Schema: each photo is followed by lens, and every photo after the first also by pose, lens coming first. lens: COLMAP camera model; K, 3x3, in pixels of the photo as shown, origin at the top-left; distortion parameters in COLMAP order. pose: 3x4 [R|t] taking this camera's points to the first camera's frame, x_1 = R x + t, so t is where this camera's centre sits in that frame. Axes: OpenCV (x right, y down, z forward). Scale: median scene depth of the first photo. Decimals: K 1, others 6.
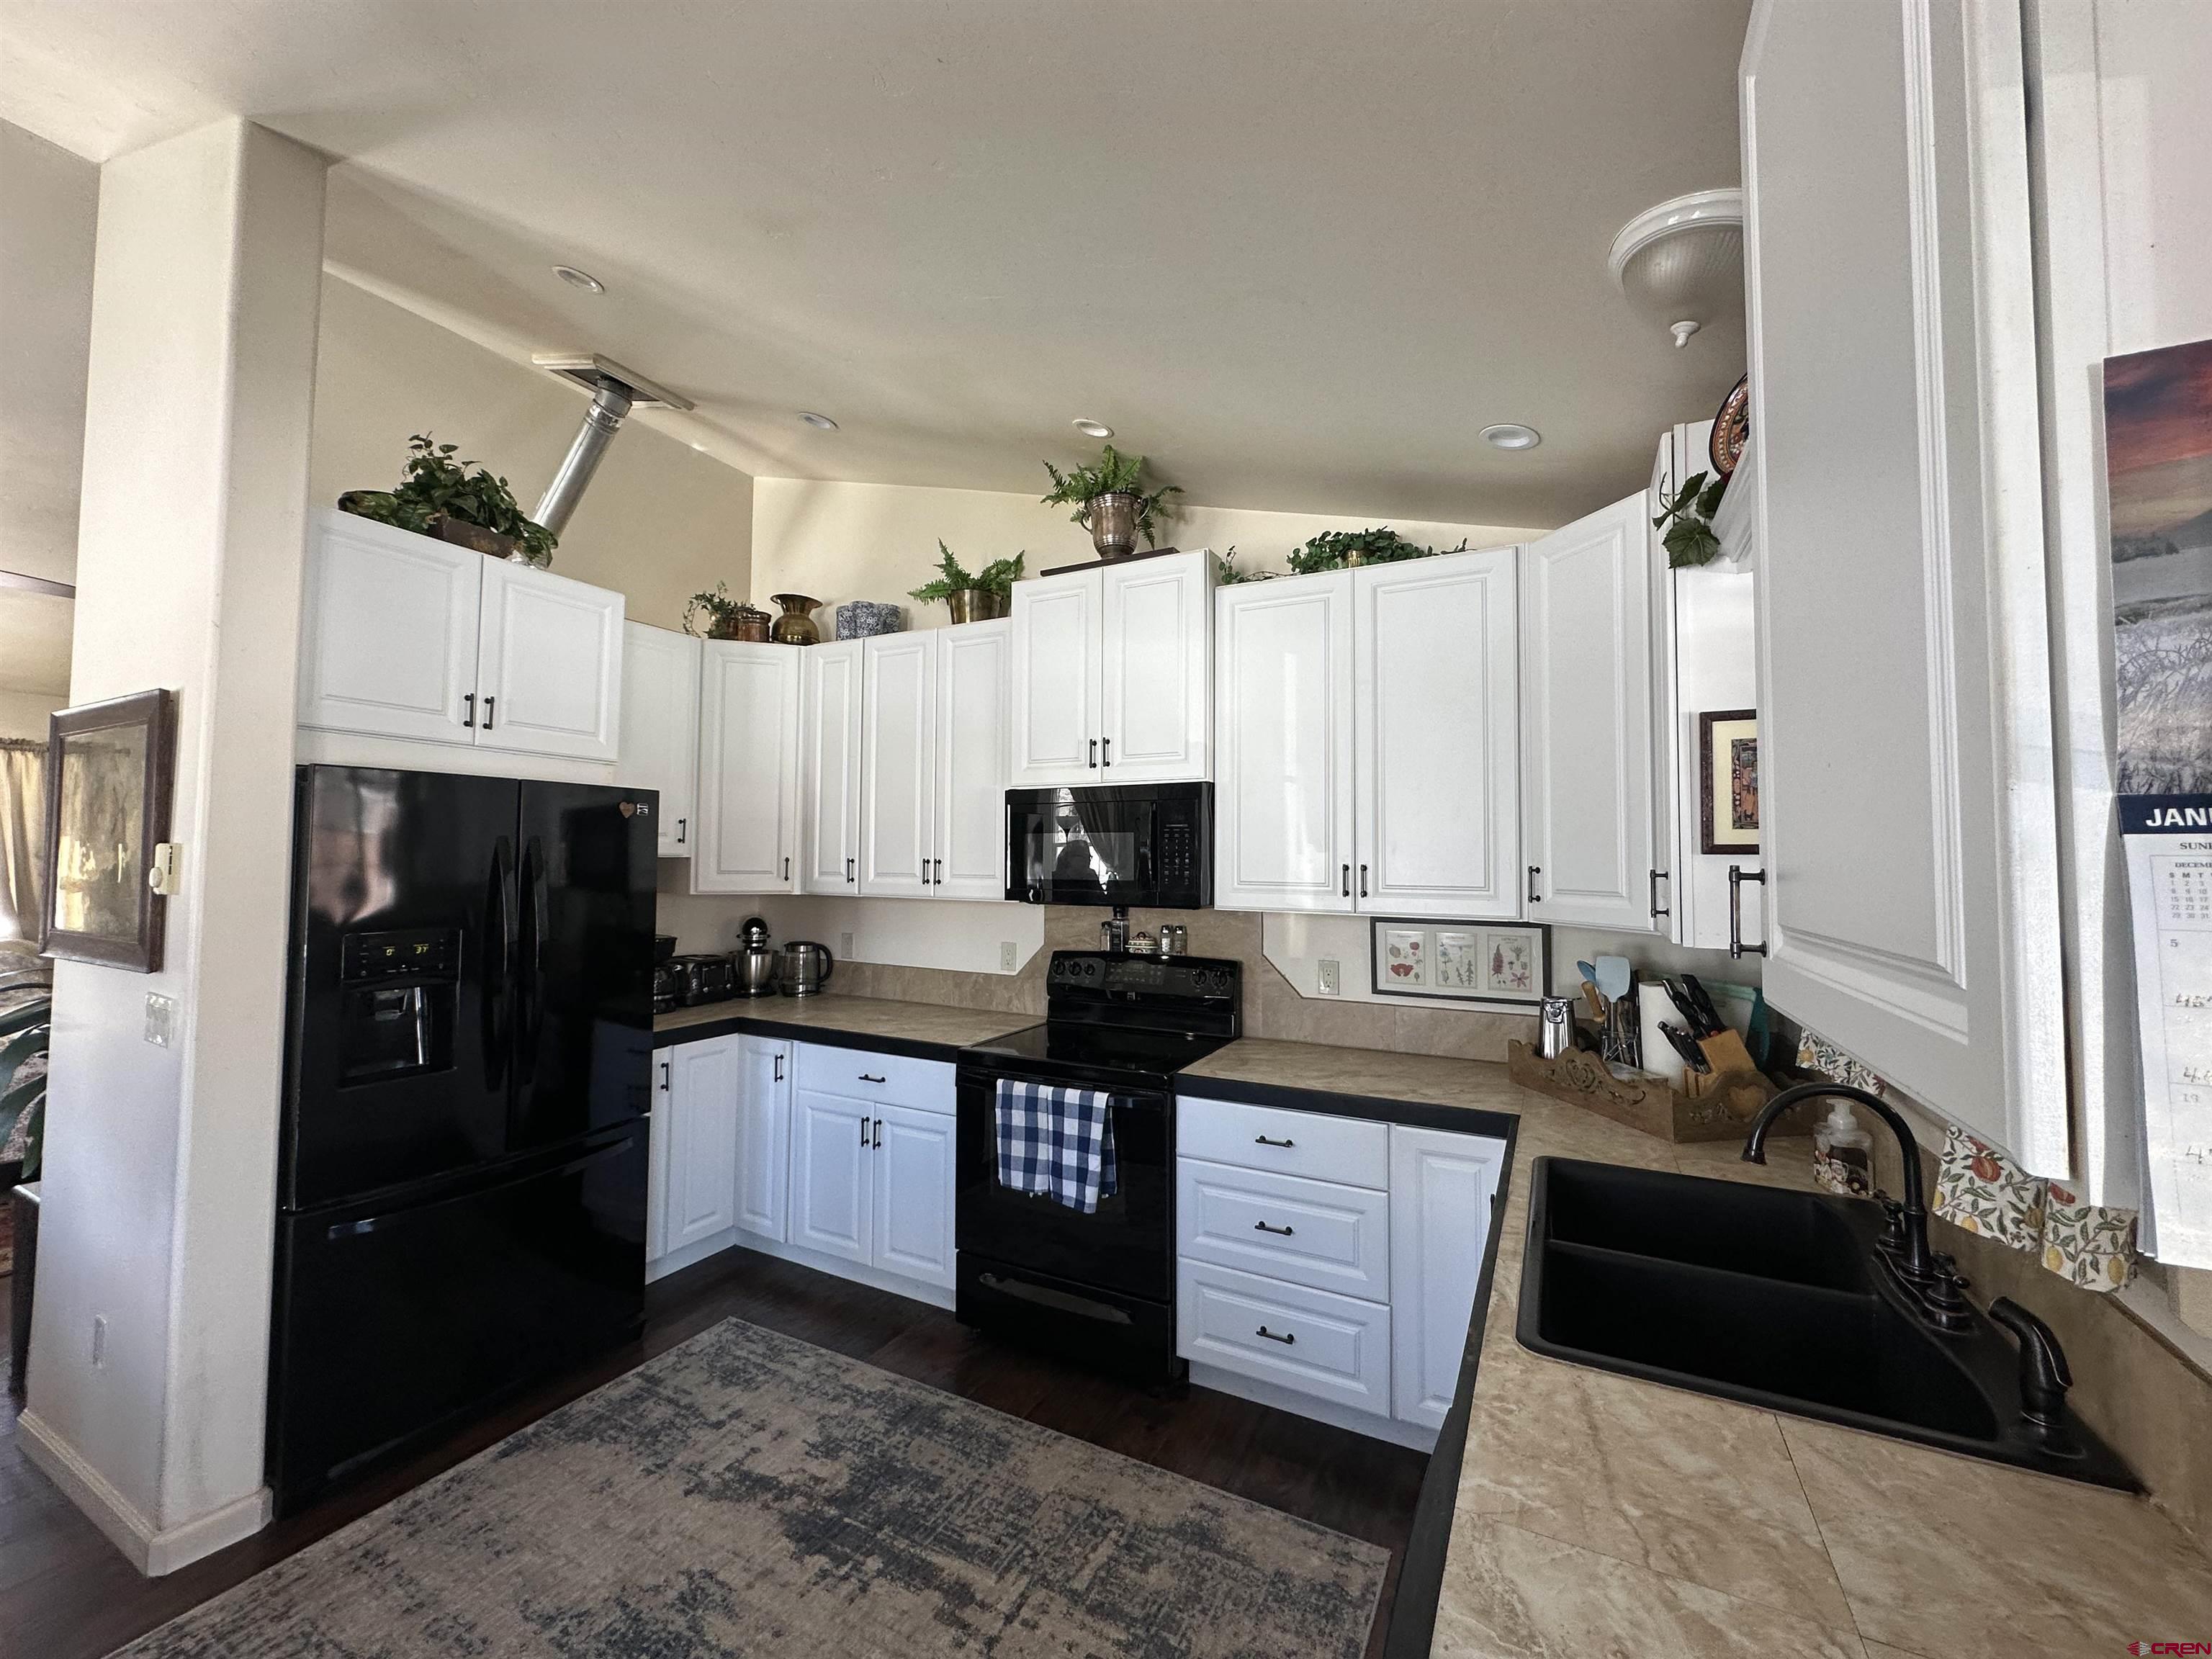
lens RADIAL K [[879.6, 0, 1106.0], [0, 879.6, 829.5], [0, 0, 1]] dist [-0.000612, -0.000088]
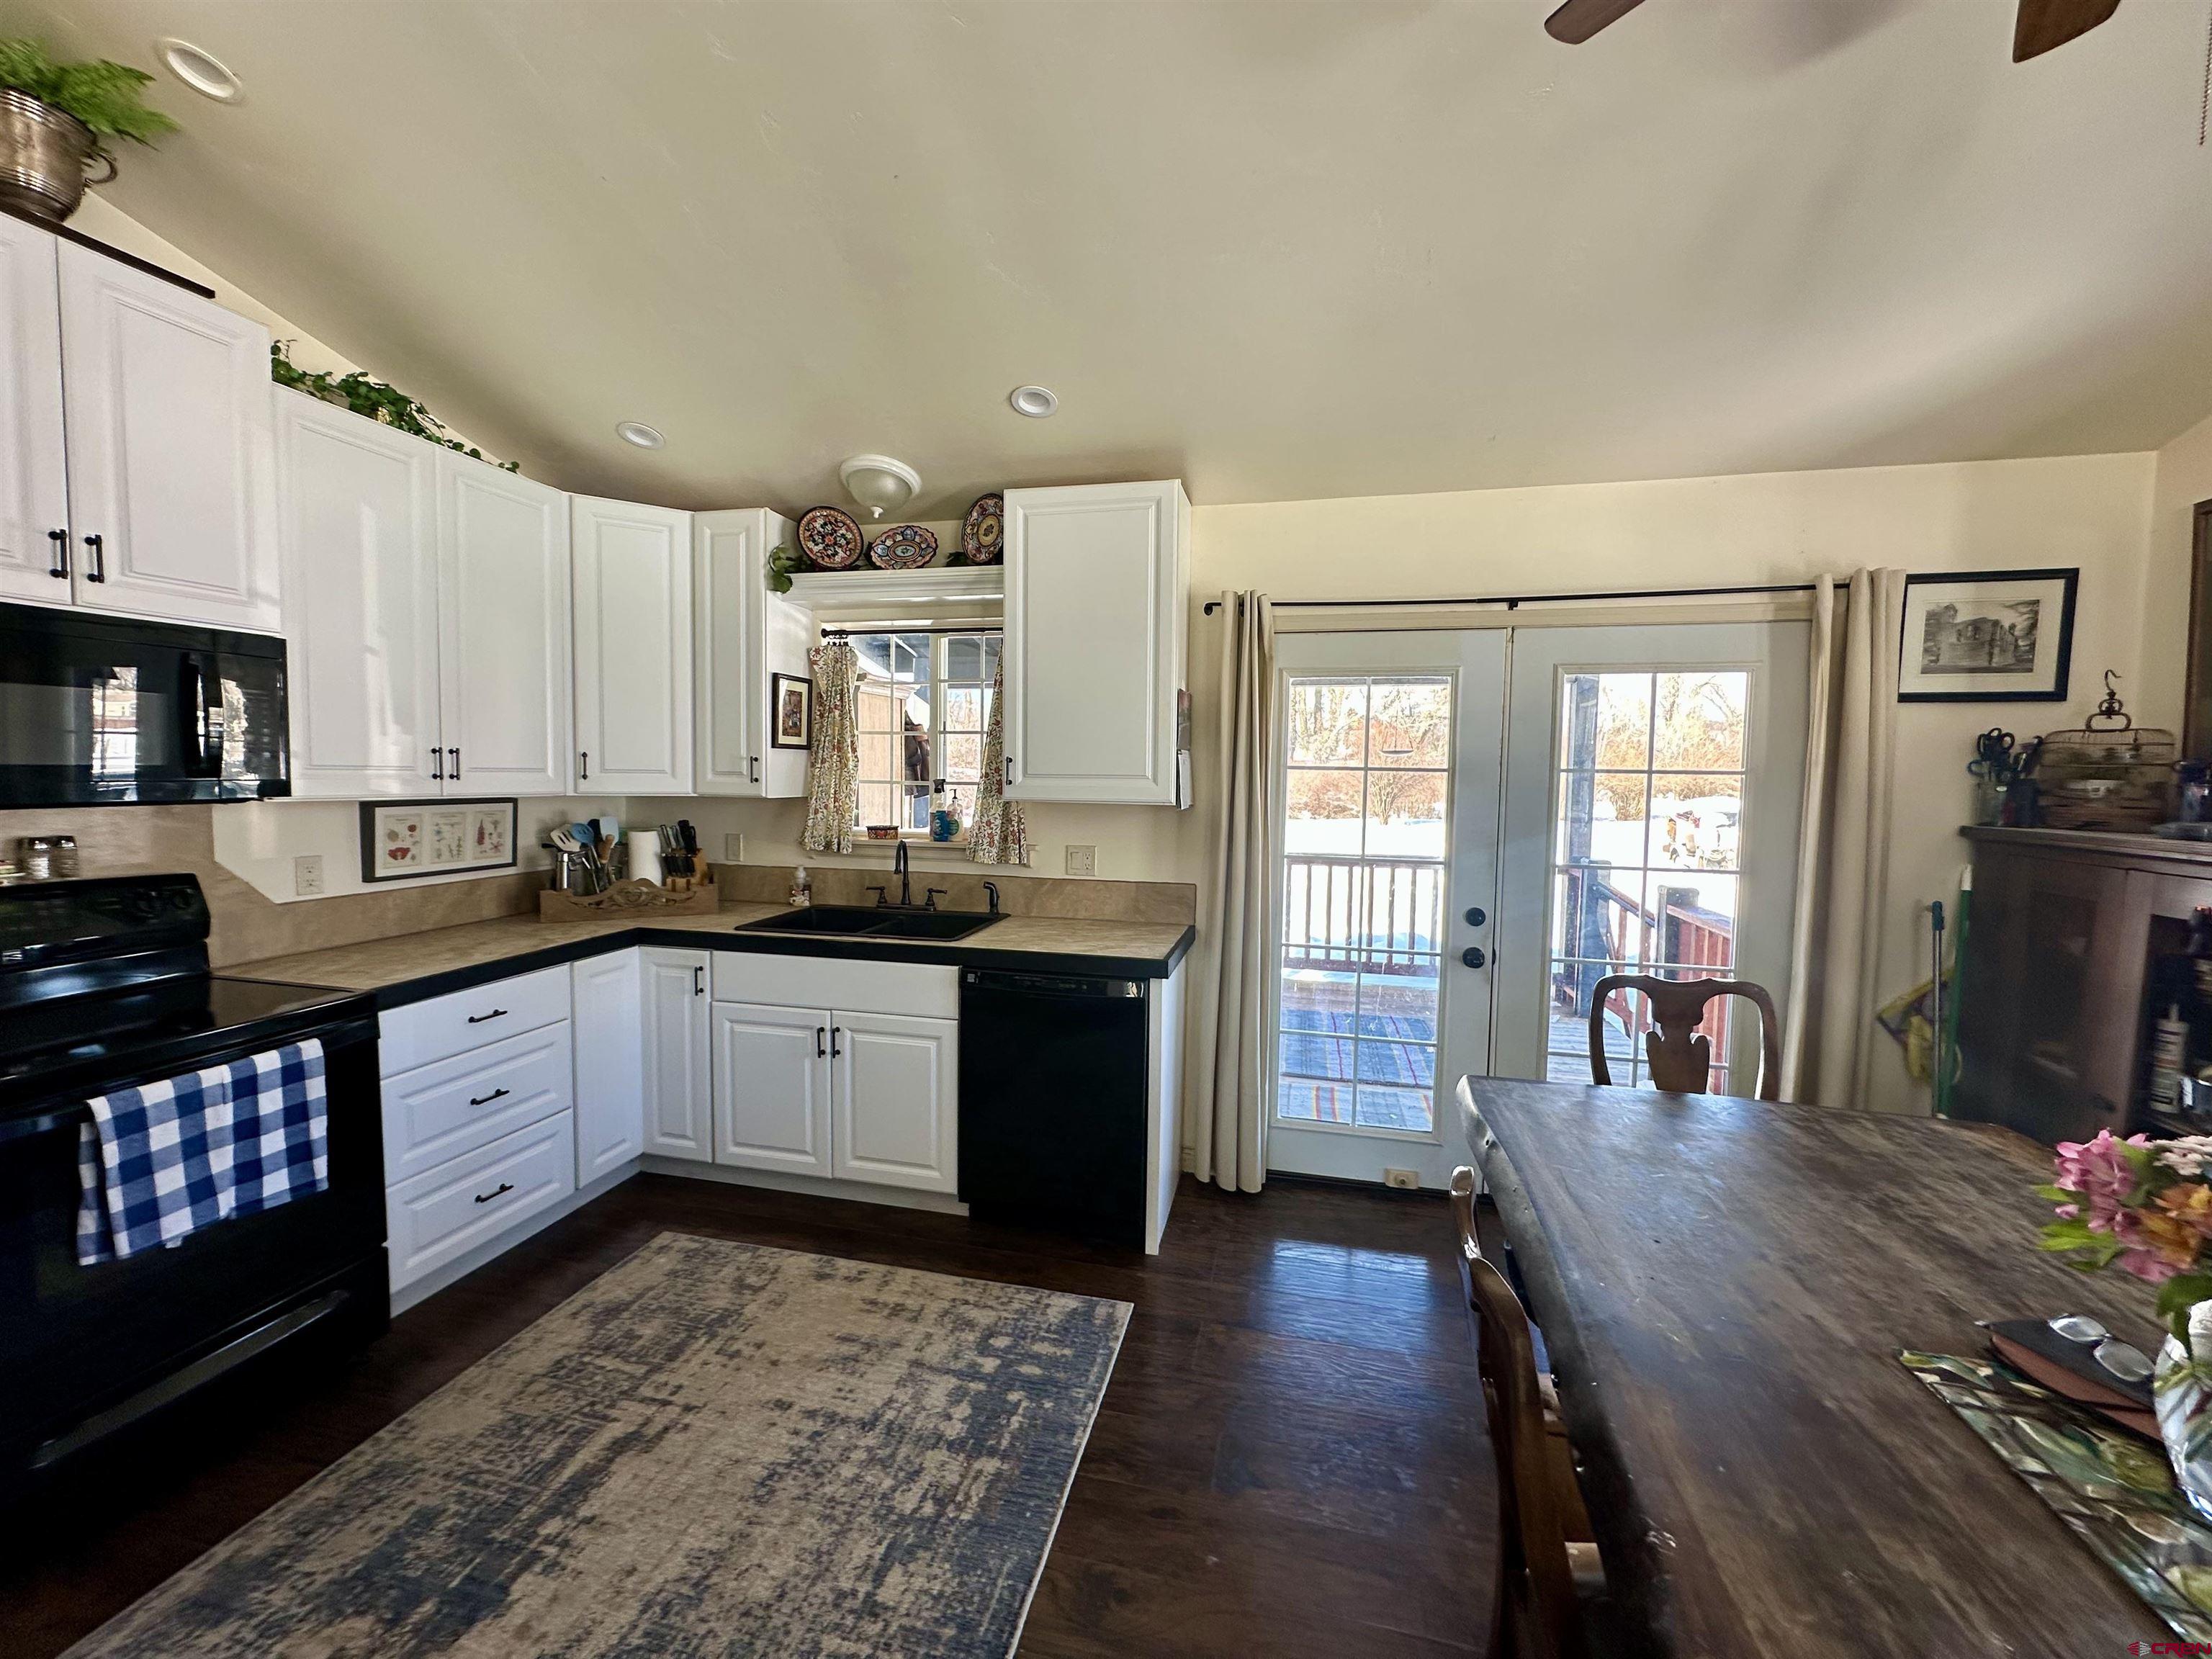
lens RADIAL K [[879.6, 0, 1106.0], [0, 879.6, 829.5], [0, 0, 1]] dist [-0.000612, -0.000088]
pose [[-0.241833, -0.076577, 0.967292, -0.917372], [-0.050814, 0.996513, 0.066187, 0.029125], [-0.968987, -0.033146, -0.244880, 0.524911]]
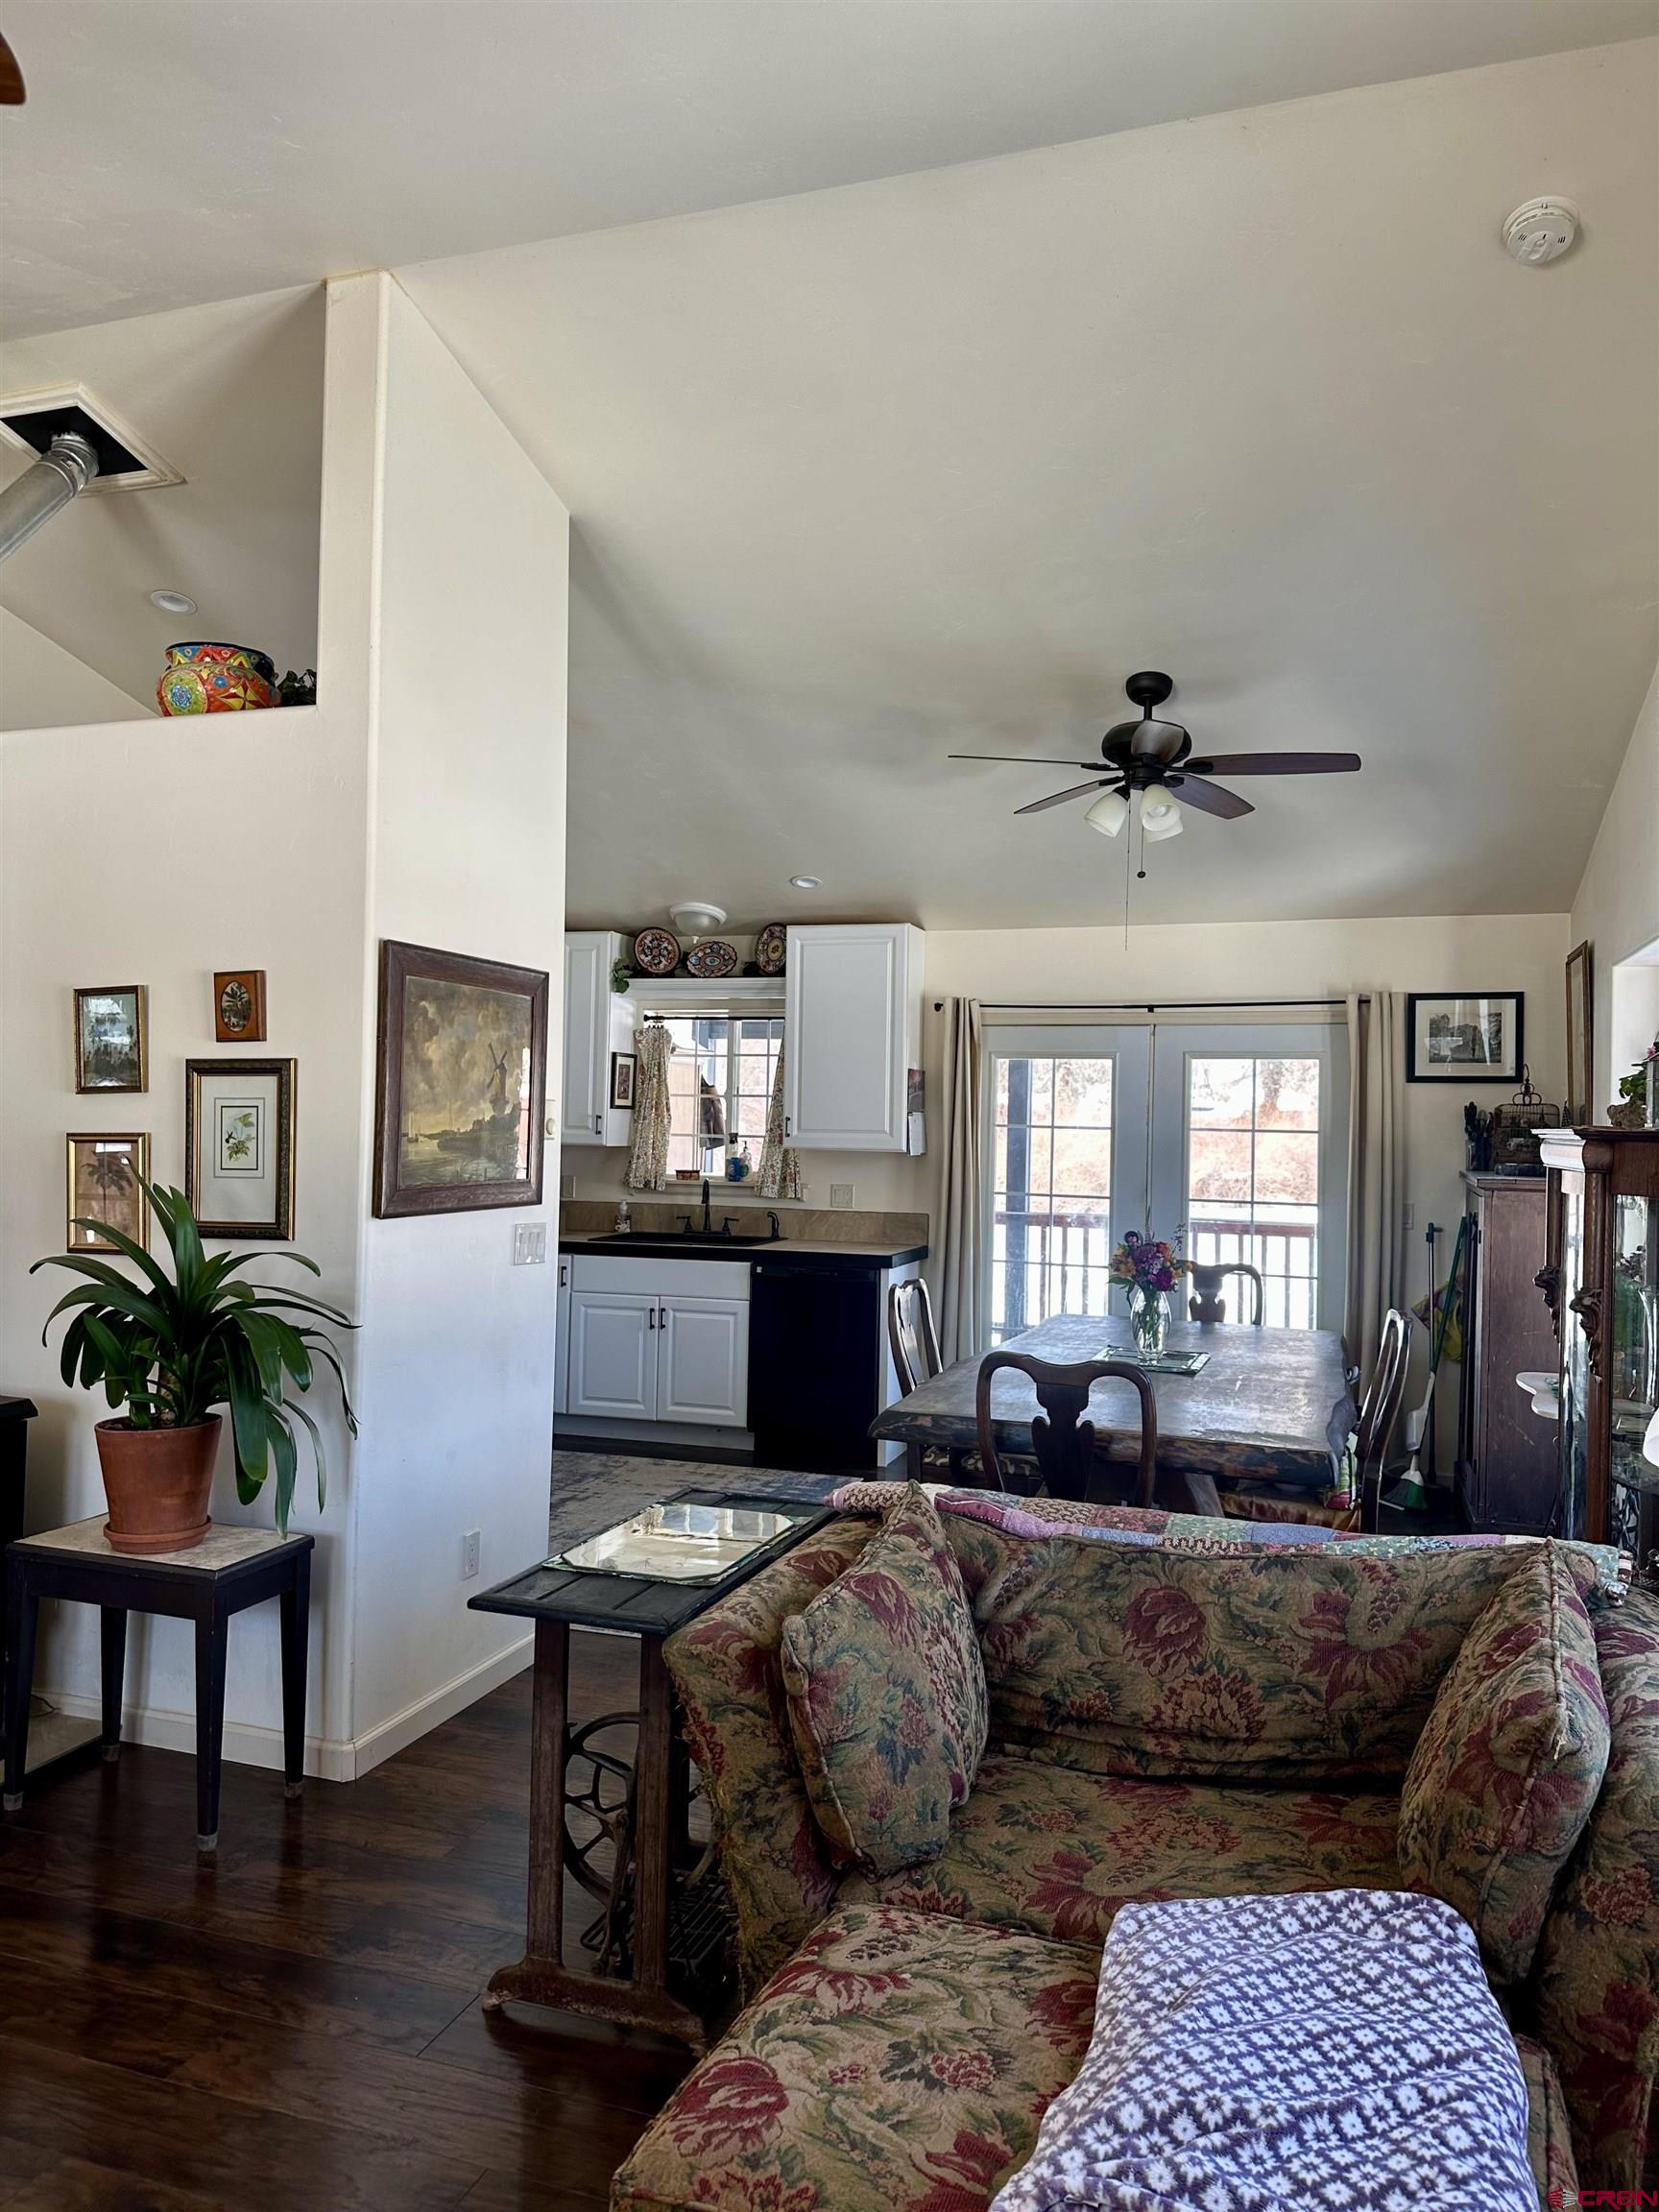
lens RADIAL K [[1547.3, 0, 829.5], [0, 1547.3, 1106.0], [0, 0, 1]] dist [0.062257, -0.081006]
pose [[-0.153093, -0.001598, 0.988210, -2.583986], [-0.056255, 0.998391, -0.007100, 0.012813], [-0.986609, -0.056678, -0.152937, 0.728645]]
